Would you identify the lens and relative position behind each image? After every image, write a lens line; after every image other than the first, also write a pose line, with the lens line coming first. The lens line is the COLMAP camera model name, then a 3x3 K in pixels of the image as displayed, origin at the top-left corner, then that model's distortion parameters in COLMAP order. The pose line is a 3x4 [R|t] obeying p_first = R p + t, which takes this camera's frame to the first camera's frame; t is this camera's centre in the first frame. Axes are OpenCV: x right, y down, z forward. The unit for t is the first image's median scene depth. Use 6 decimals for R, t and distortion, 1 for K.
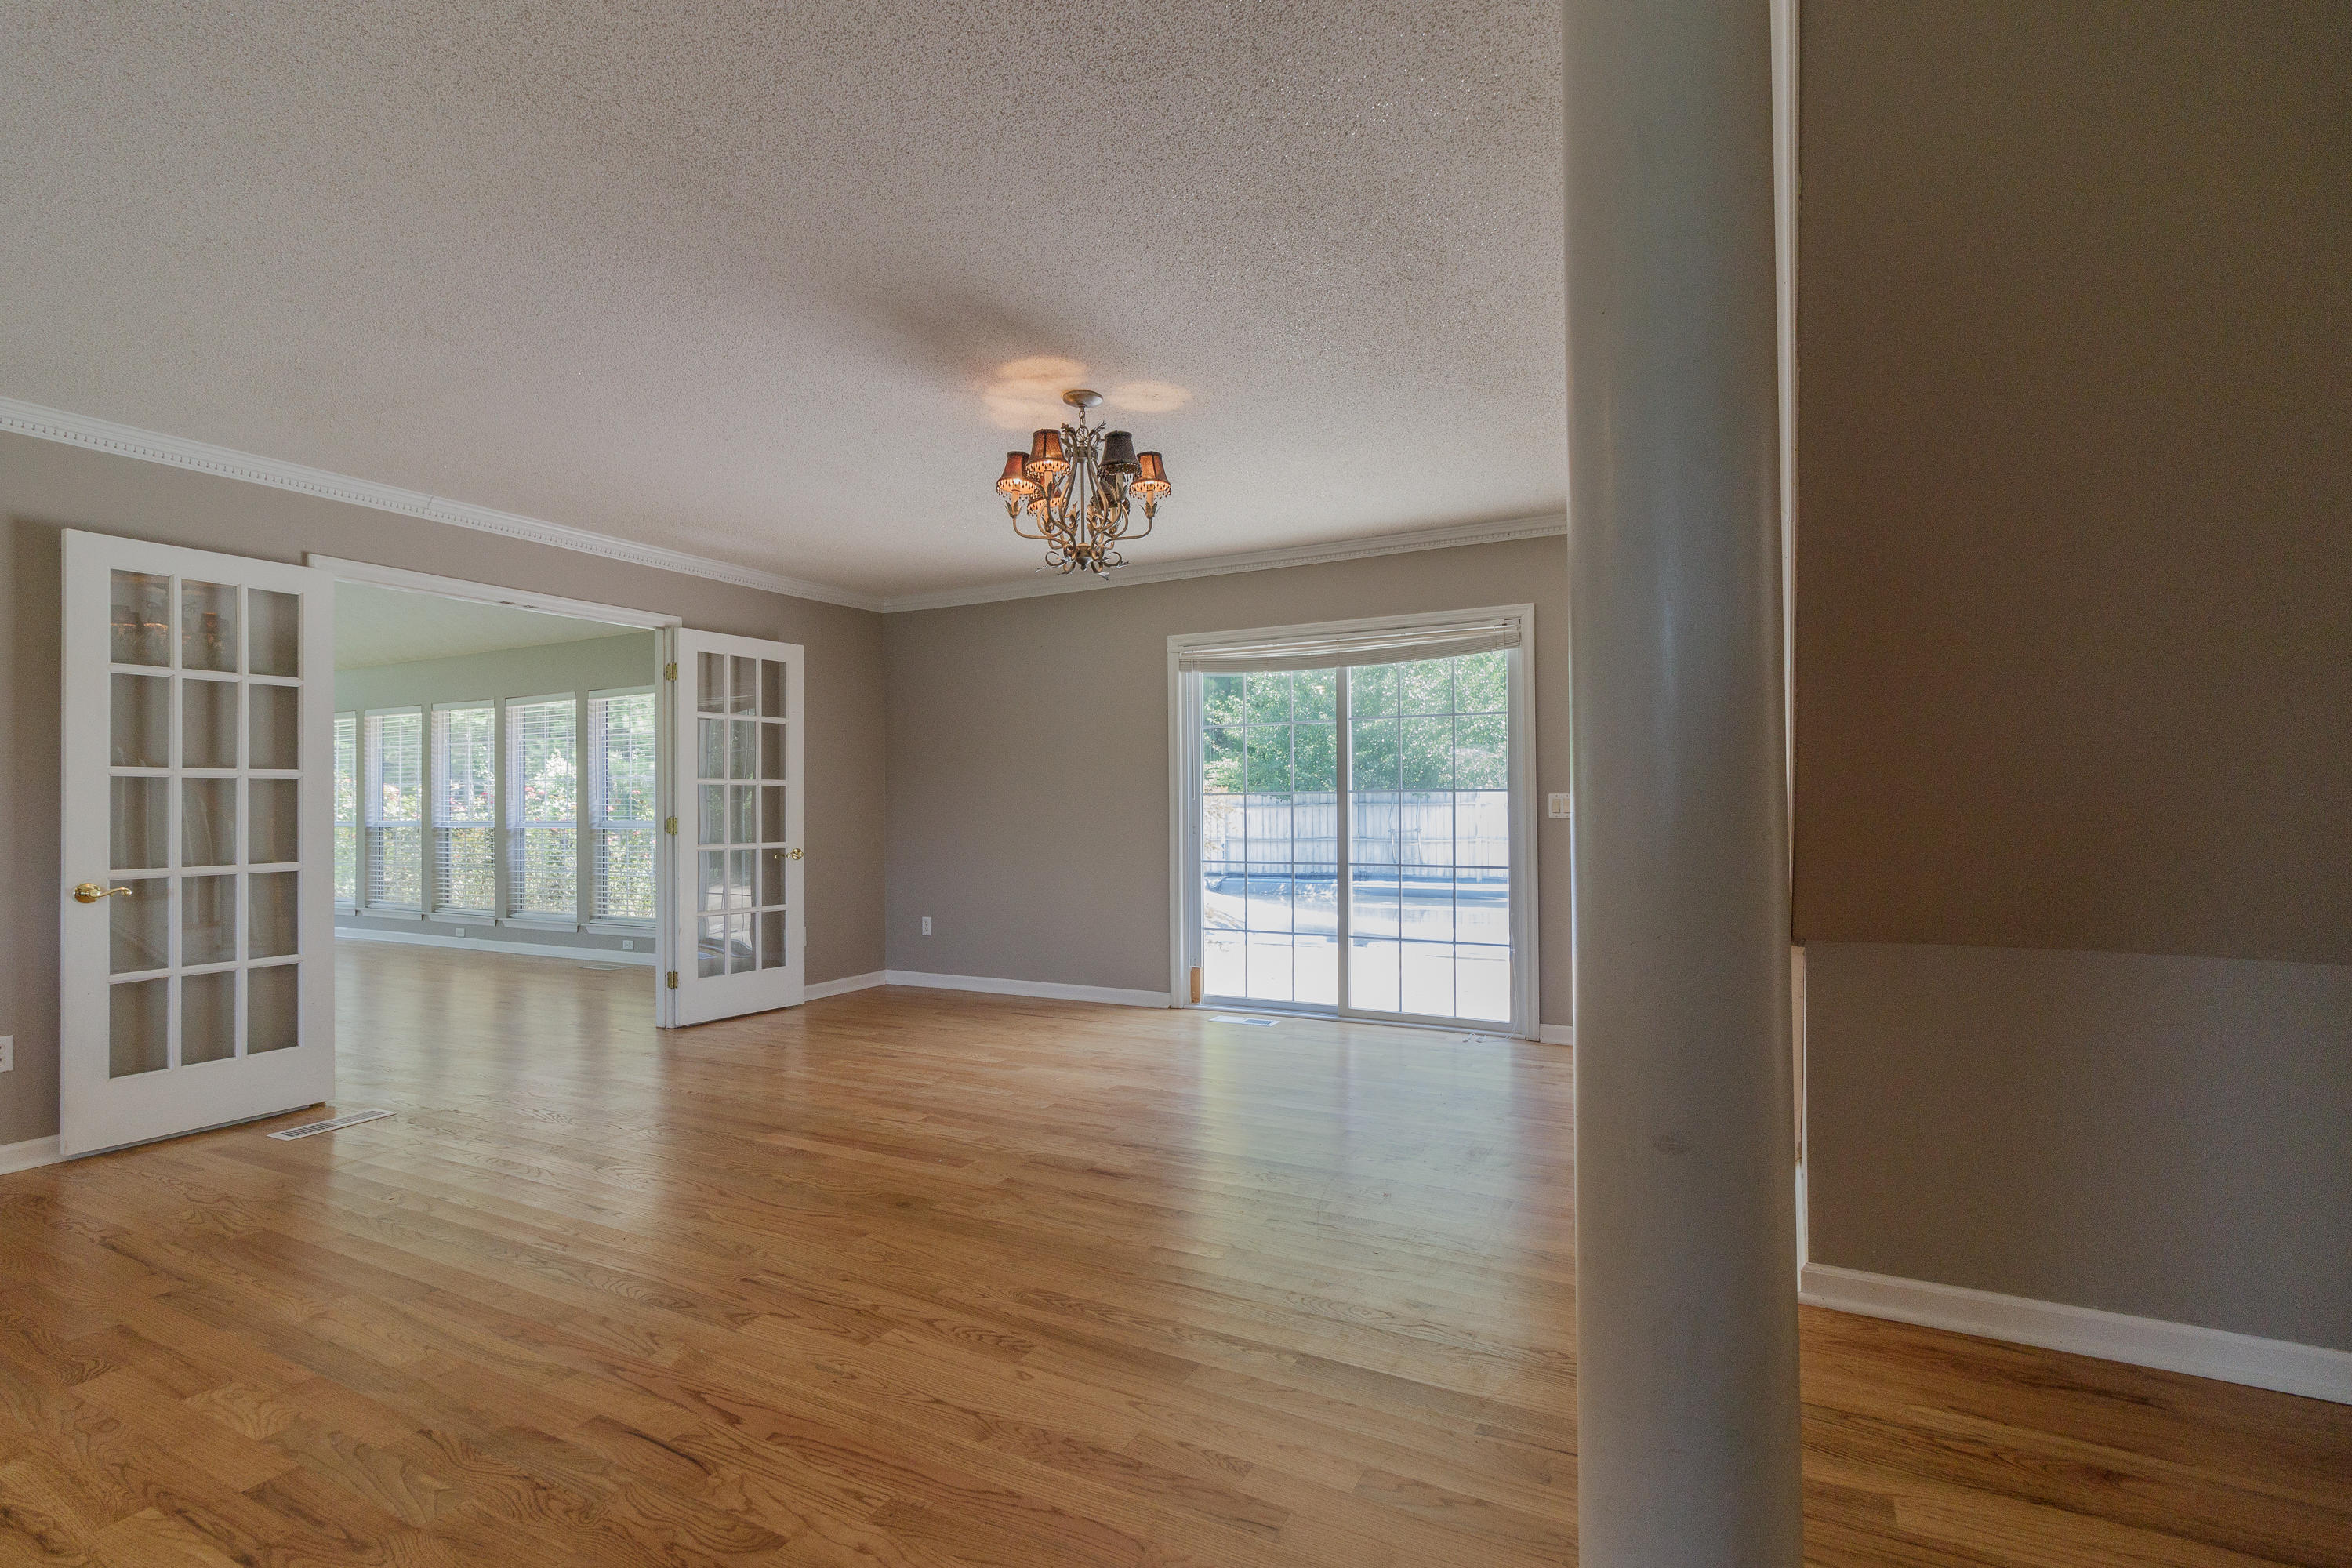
lens RADIAL K [[1098.9, 0, 1165.4], [0, 1098.9, 800.7], [0, 0, 1]] dist [0.000525, -0.000052]
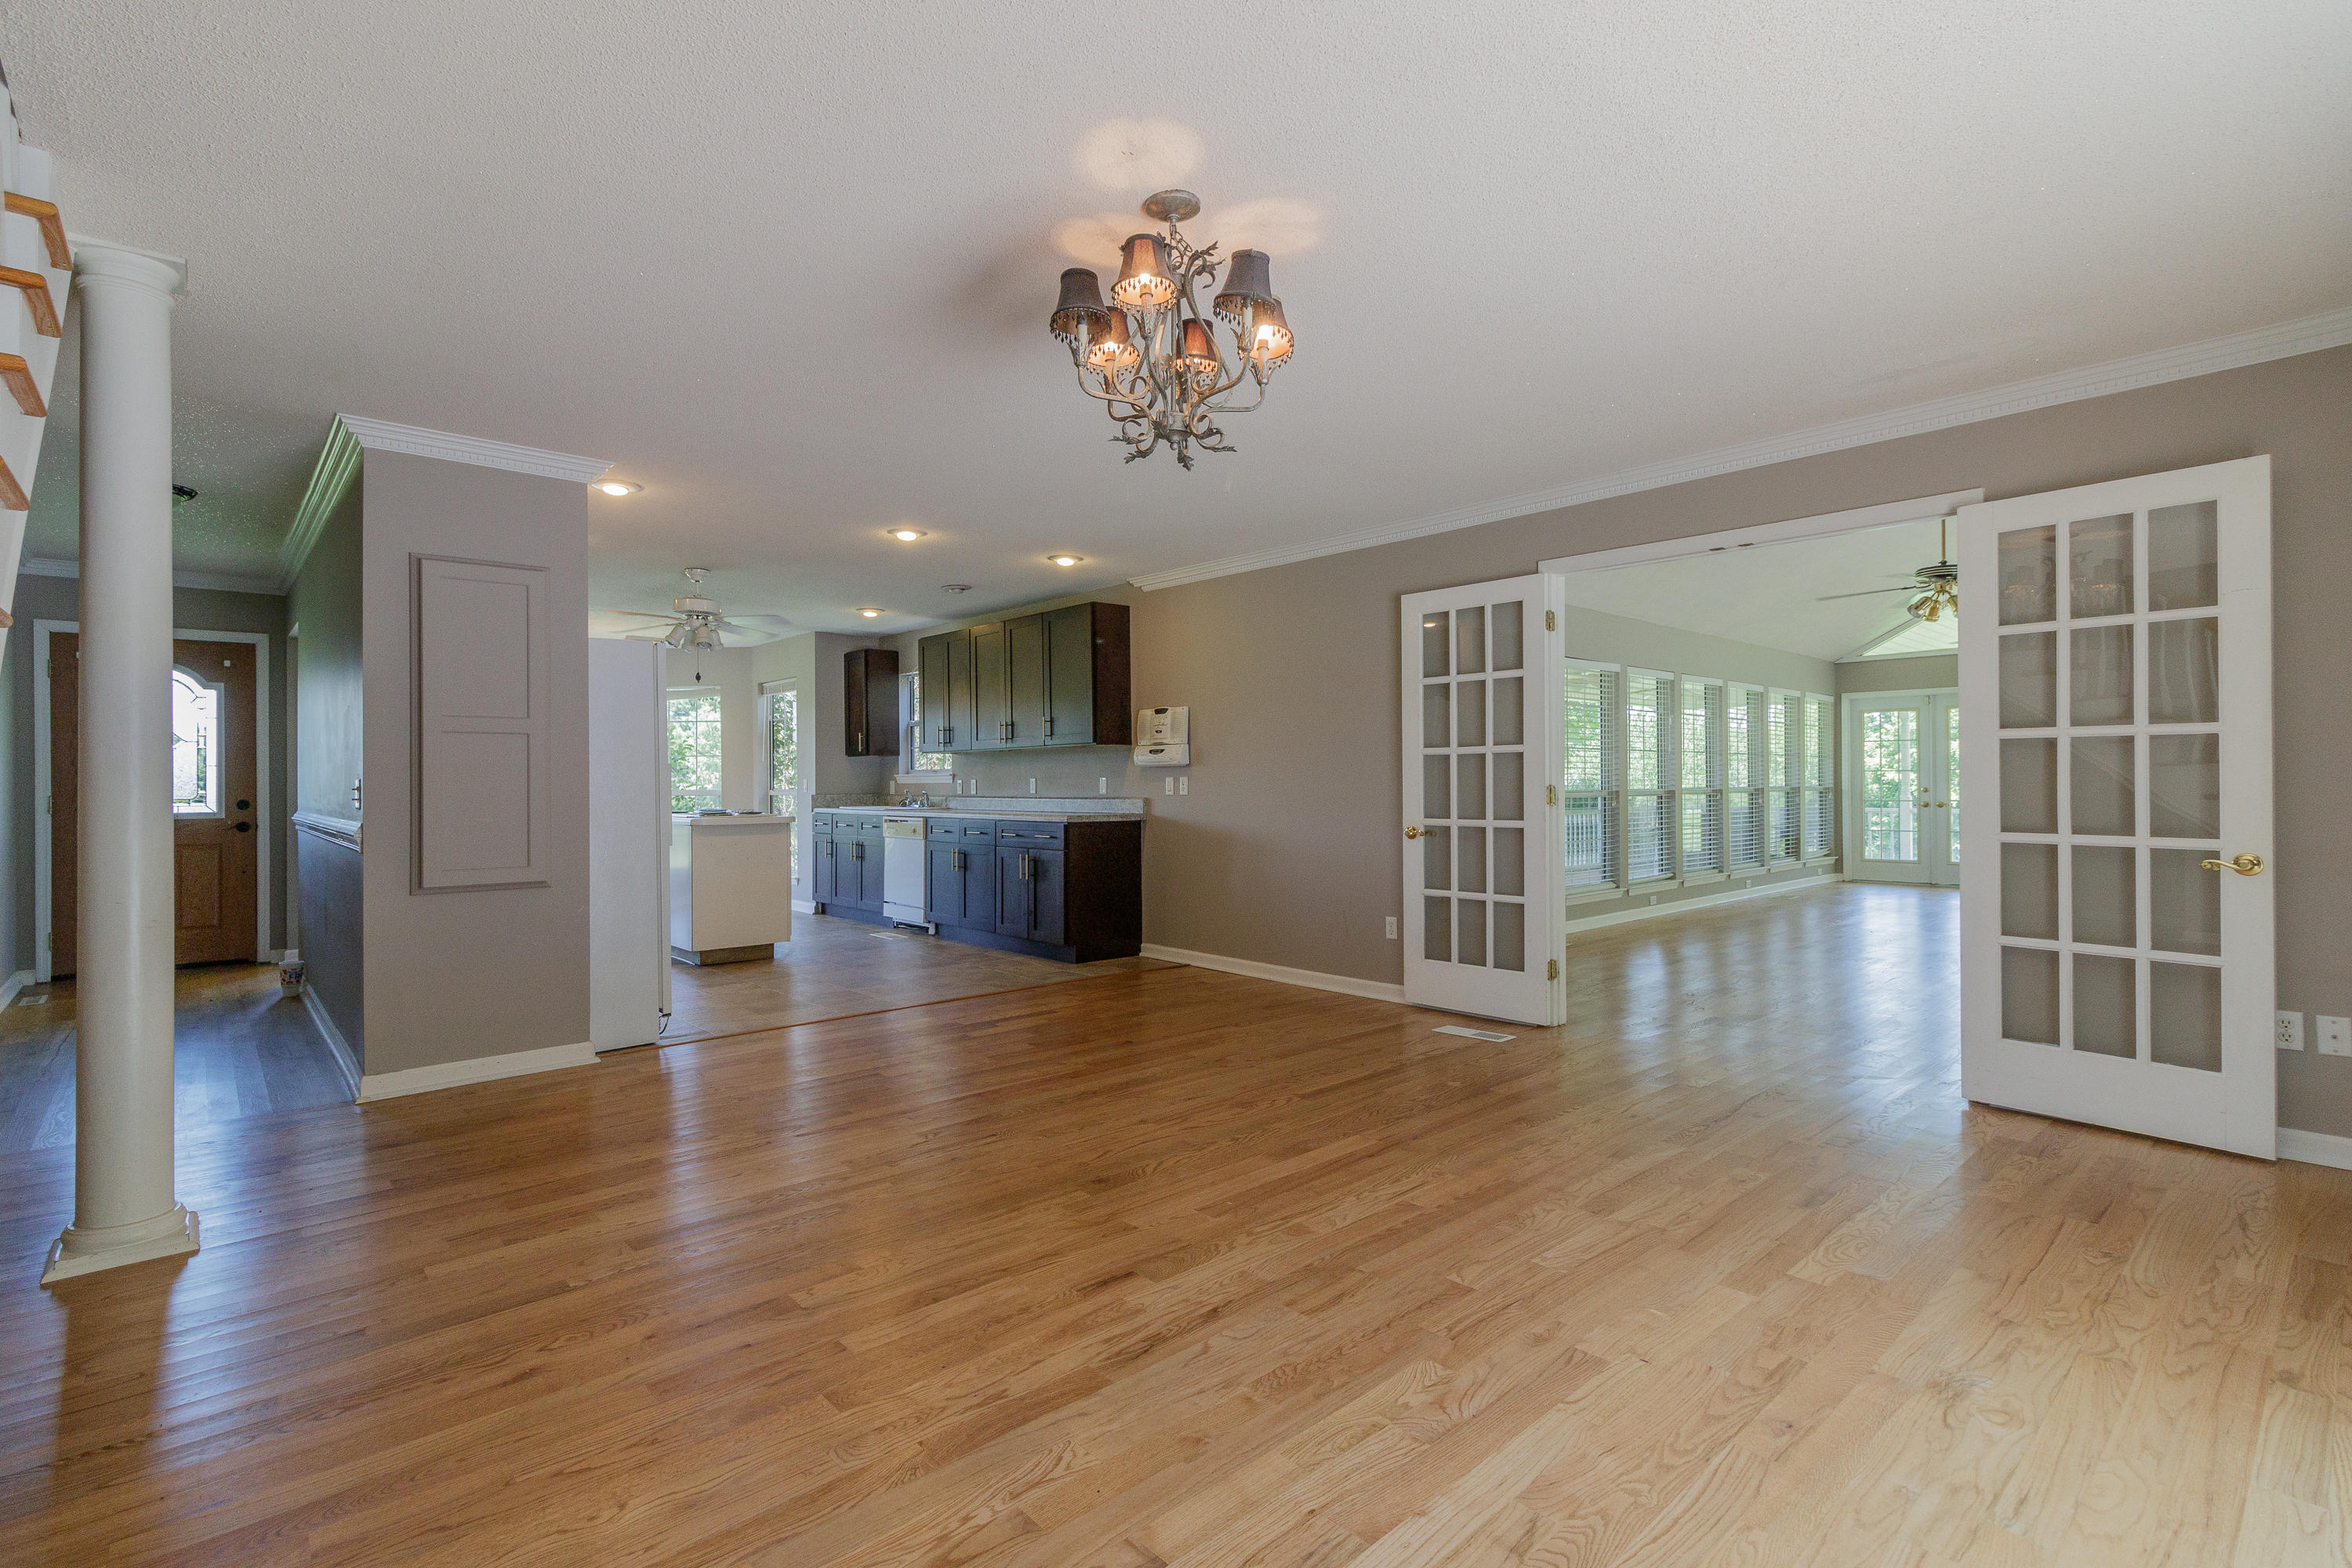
lens RADIAL K [[1109.3, 0, 1133.5], [0, 1109.3, 788.1], [0, 0, 1]] dist [-0.001217, -0.000142]
pose [[-0.364157, 0.015762, -0.931204, 0.561896], [0.012481, 0.999850, 0.012043, -0.000516], [0.931254, -0.007237, -0.364299, 1.151761]]
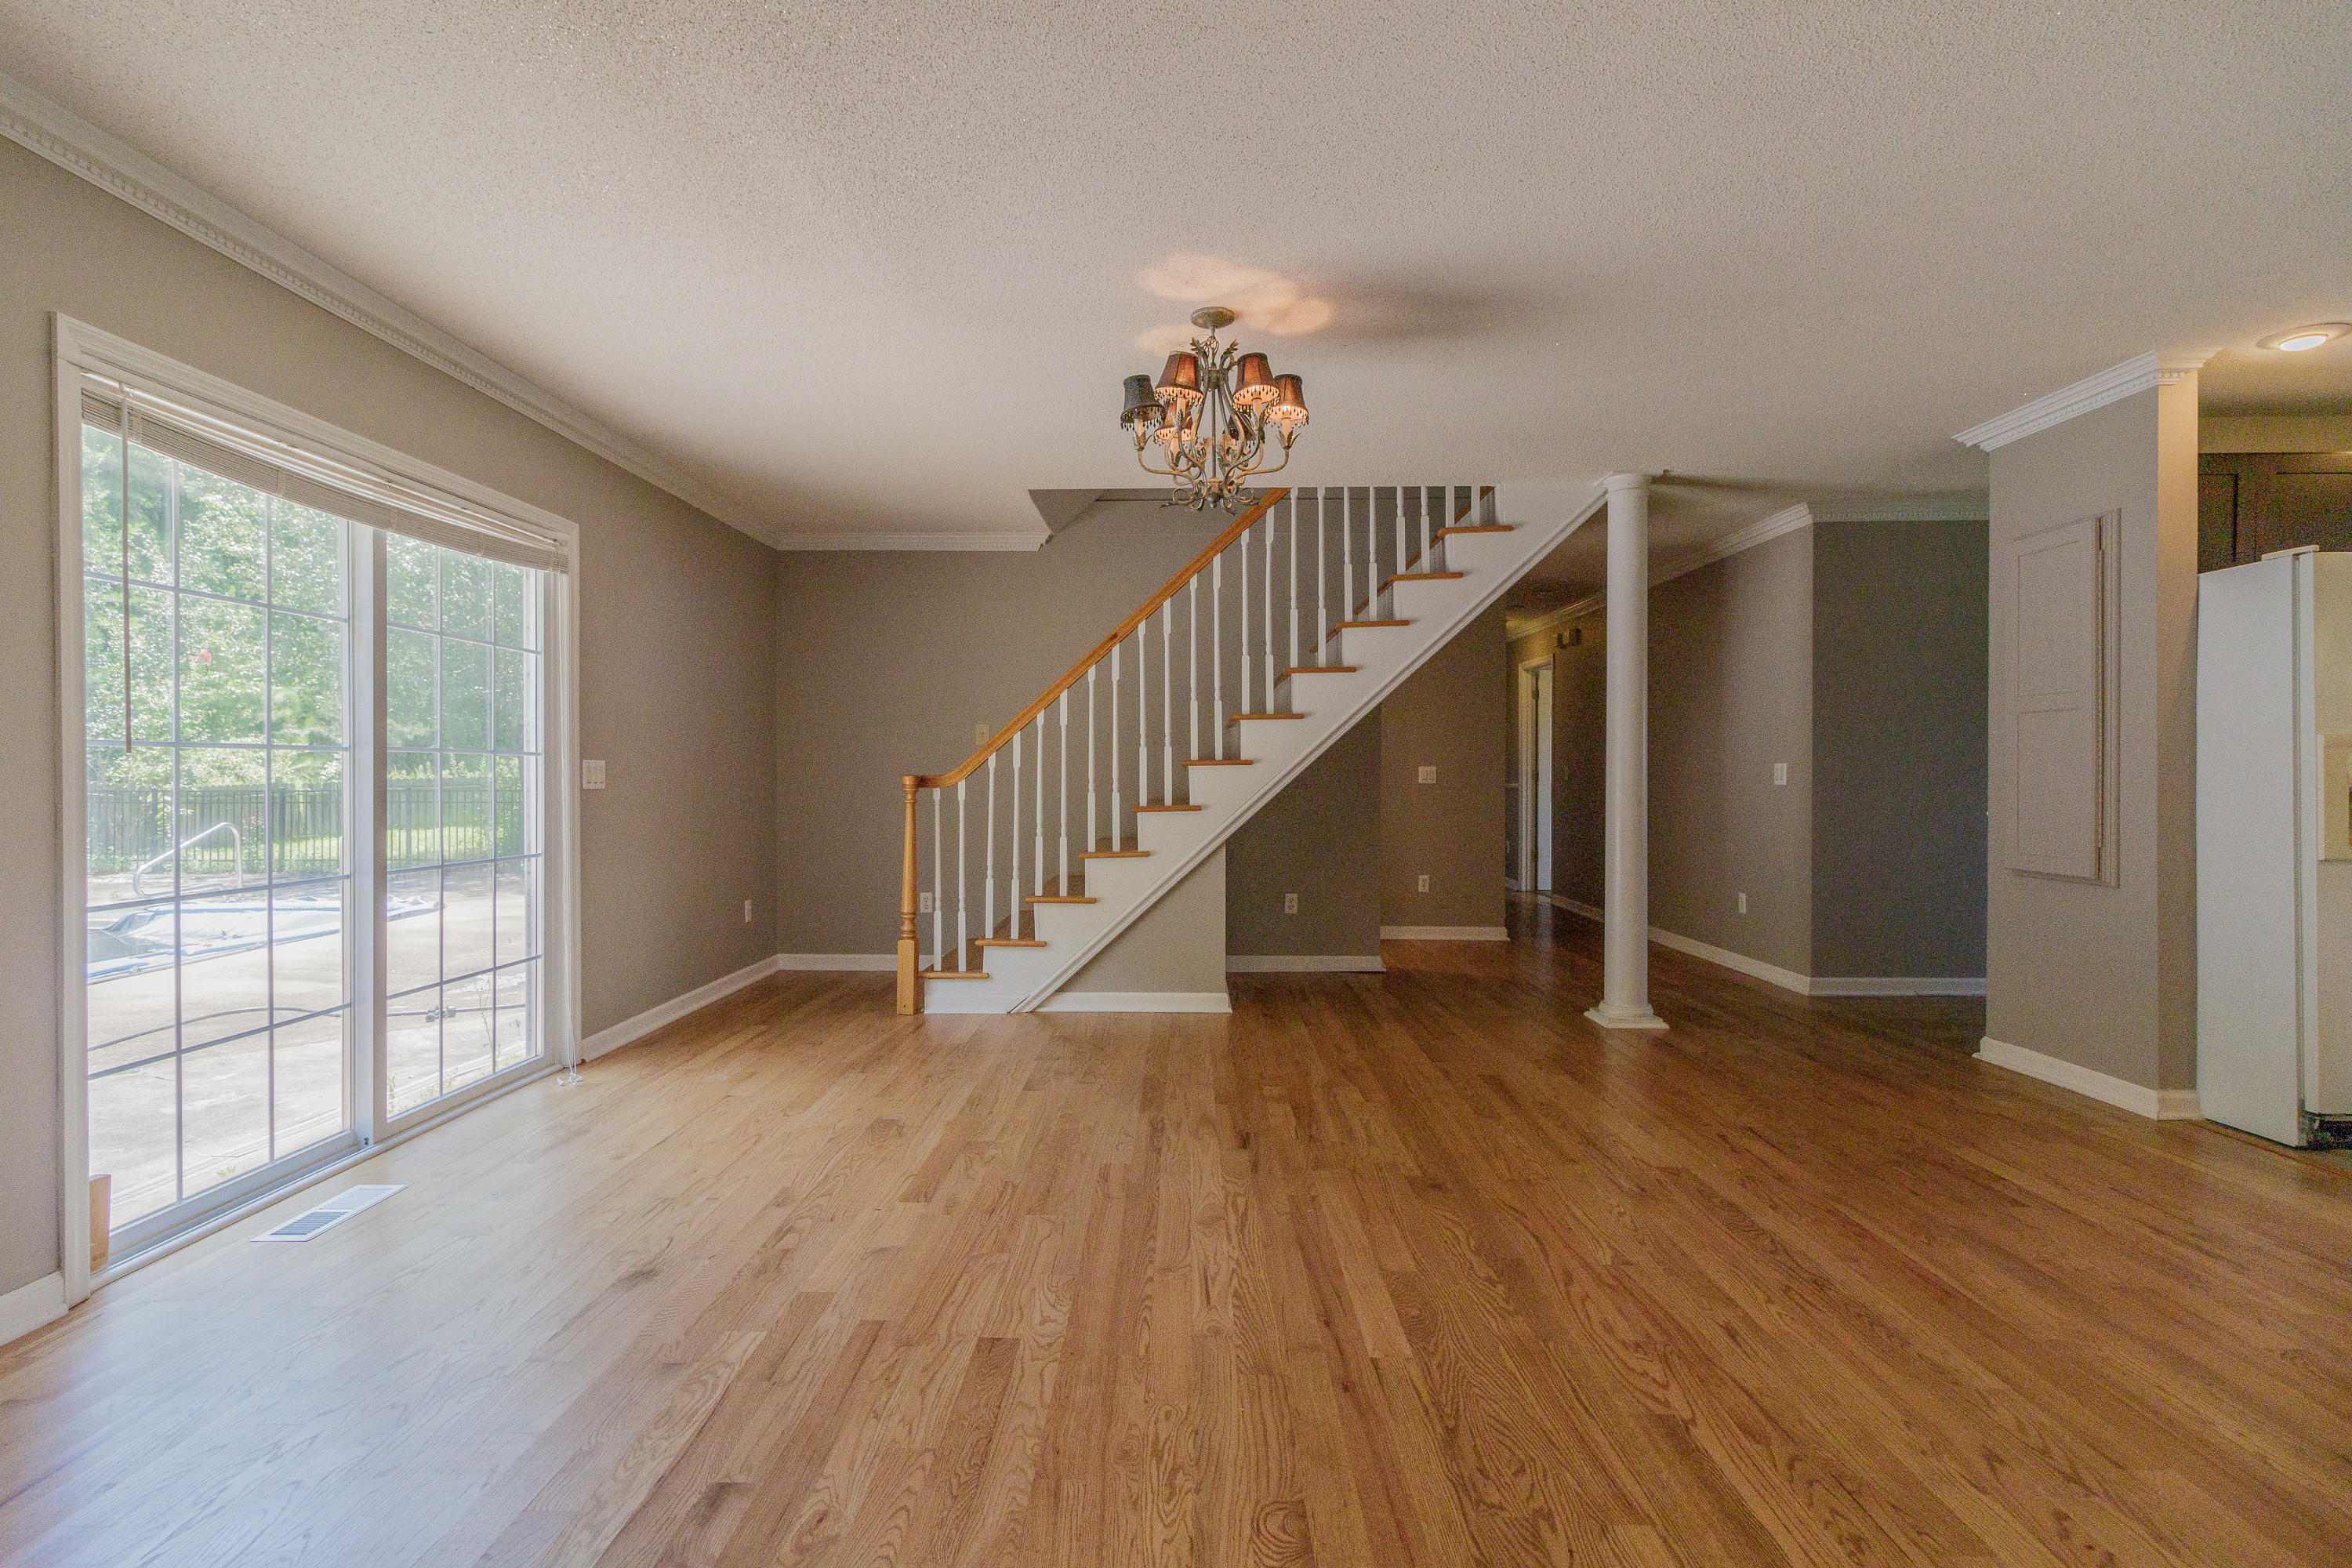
lens RADIAL K [[1095.7, 0, 1176.0], [0, 1095.7, 784.0], [0, 0, 1]] dist [-0.002352, -0.000202]
pose [[-0.452613, -0.000692, 0.891707, -0.806740], [0.001671, 0.999997, 0.001624, 0.014801], [-0.891706, 0.002225, -0.452610, 1.340492]]
